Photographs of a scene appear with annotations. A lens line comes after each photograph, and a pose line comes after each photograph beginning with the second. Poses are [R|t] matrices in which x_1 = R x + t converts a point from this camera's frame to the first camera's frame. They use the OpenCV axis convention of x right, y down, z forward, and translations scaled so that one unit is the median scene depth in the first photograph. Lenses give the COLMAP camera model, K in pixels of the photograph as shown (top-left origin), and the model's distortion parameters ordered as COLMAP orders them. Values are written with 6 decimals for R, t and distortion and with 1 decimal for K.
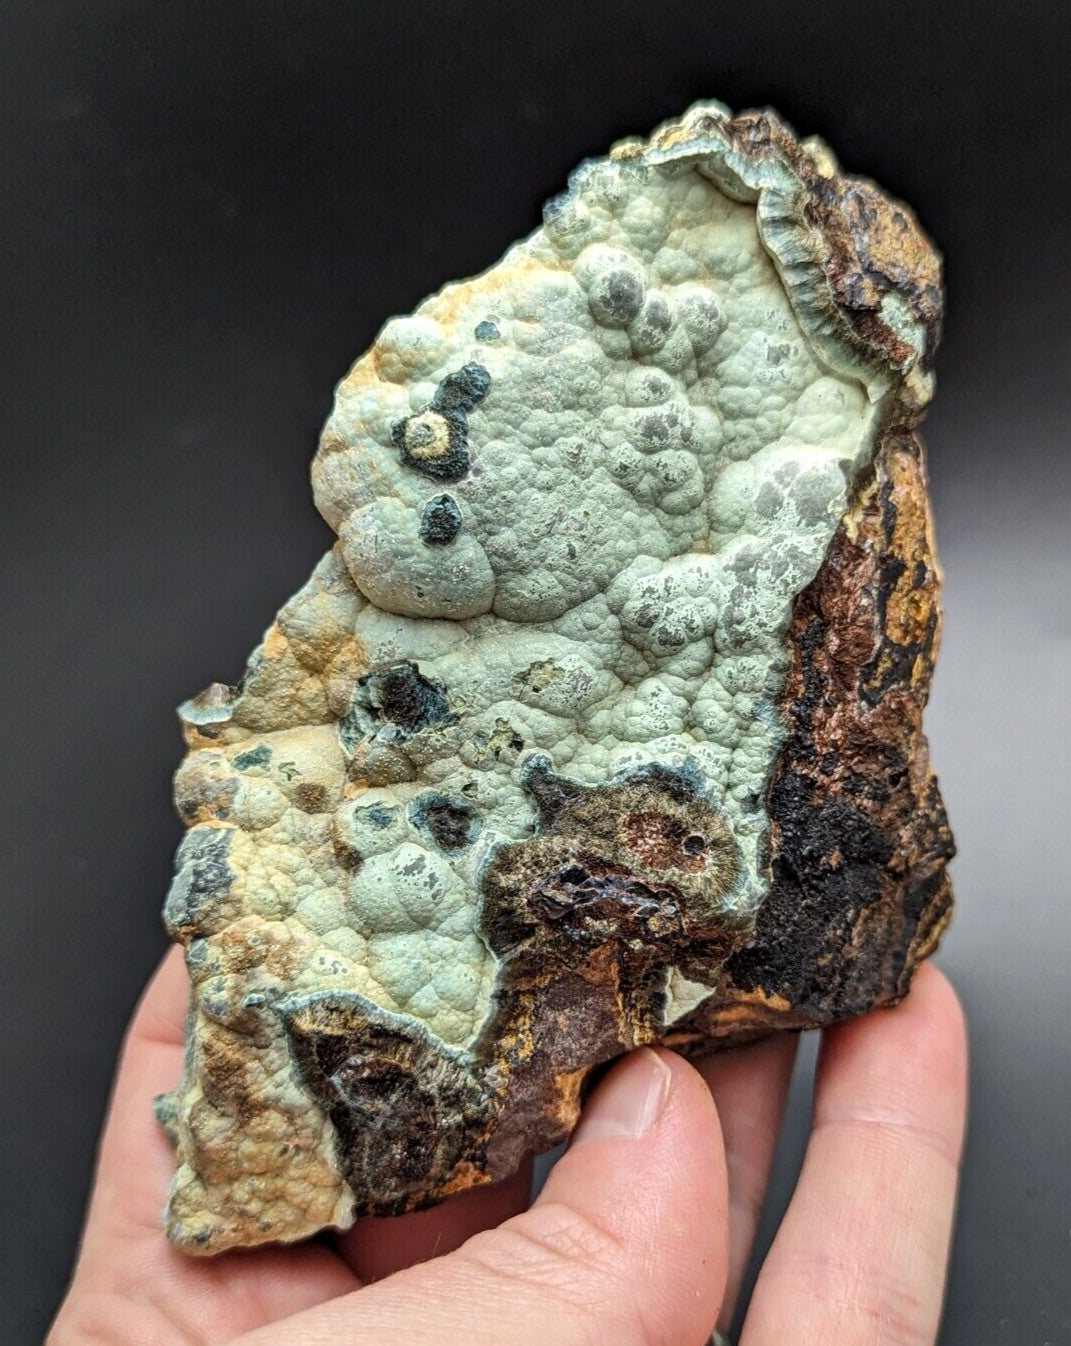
lens RADIAL K [[2051.0, 0, 649.3], [0, 2051.0, 715.3], [0, 0, 1]] dist [0.099019, -0.006485]
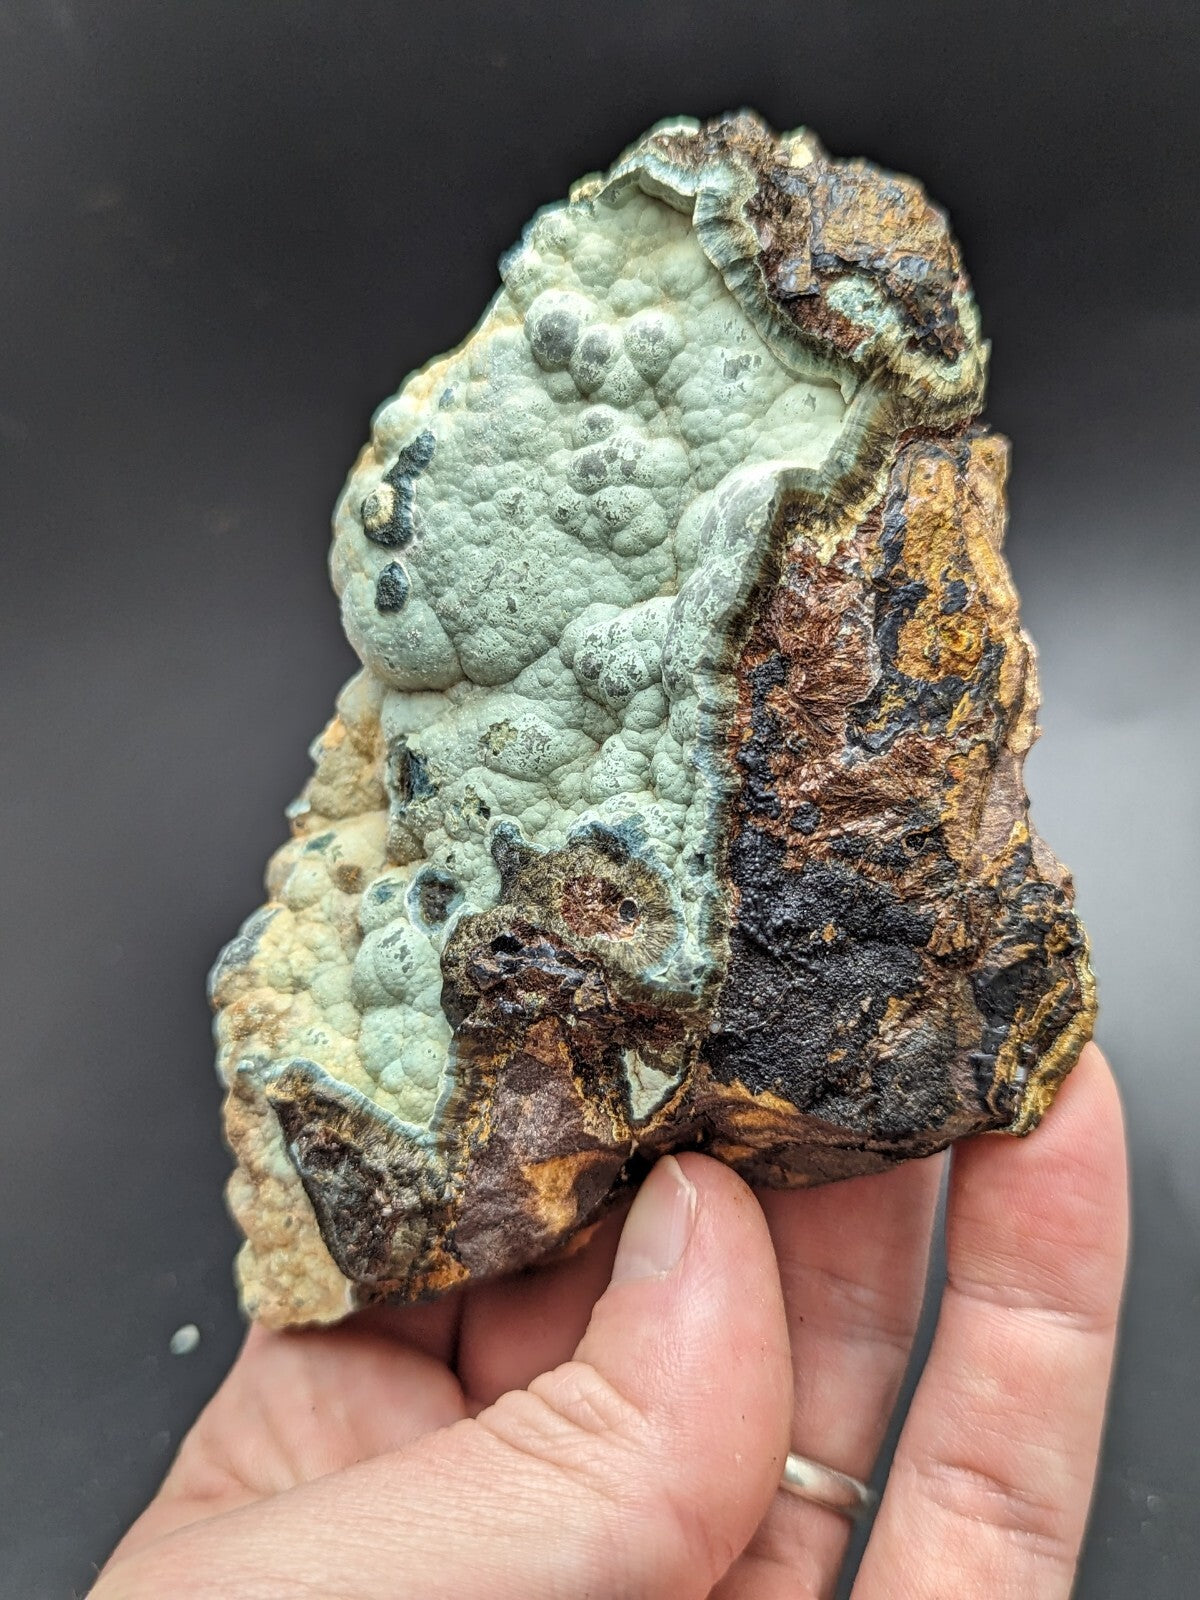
lens RADIAL K [[2089.3, 0, 598.8], [0, 2089.3, 773.9], [0, 0, 1]] dist [0.072855, -0.019719]
pose [[0.775342, -0.072806, -0.627331, 0.591105], [-0.001538, 0.993112, -0.117157, 0.110953], [0.631540, 0.091802, 0.769889, 0.279446]]
